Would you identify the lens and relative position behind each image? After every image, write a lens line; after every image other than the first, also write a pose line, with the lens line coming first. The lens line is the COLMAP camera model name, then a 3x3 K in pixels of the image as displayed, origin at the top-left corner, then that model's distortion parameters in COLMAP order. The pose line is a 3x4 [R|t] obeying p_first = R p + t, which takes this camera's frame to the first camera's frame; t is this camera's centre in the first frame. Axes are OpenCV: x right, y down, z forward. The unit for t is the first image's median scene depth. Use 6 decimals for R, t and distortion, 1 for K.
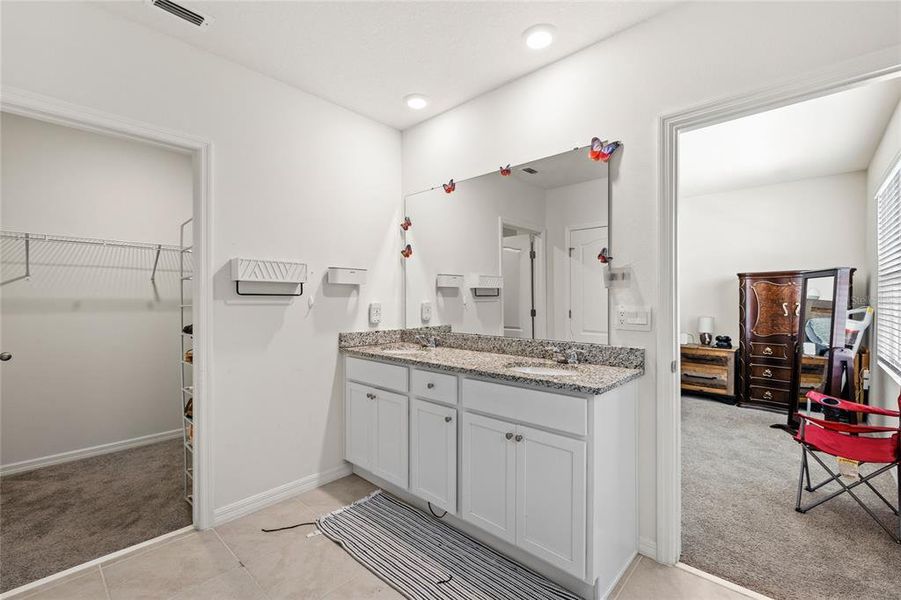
lens RADIAL K [[389.5, 0, 447.2], [0, 389.5, 294.4], [0, 0, 1]] dist [-0.001469, -0.000603]
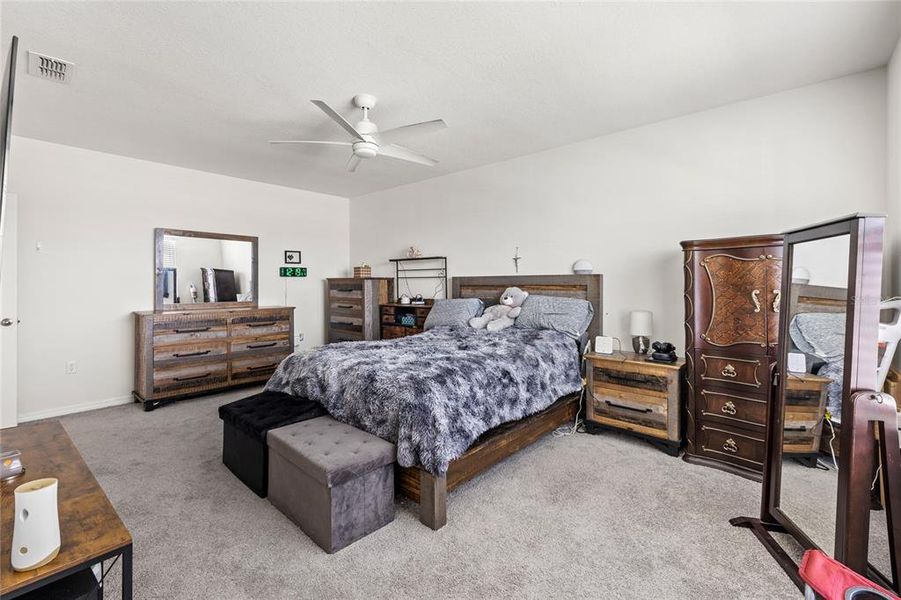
lens RADIAL K [[389.1, 0, 452.3], [0, 389.1, 273.7], [0, 0, 1]] dist [0.000744, 0.000574]
pose [[0.999431, -0.000479, 0.033713, 0.368927], [0.001013, 0.999875, -0.015809, 0.005481], [-0.033701, 0.015835, 0.999307, 0.403354]]
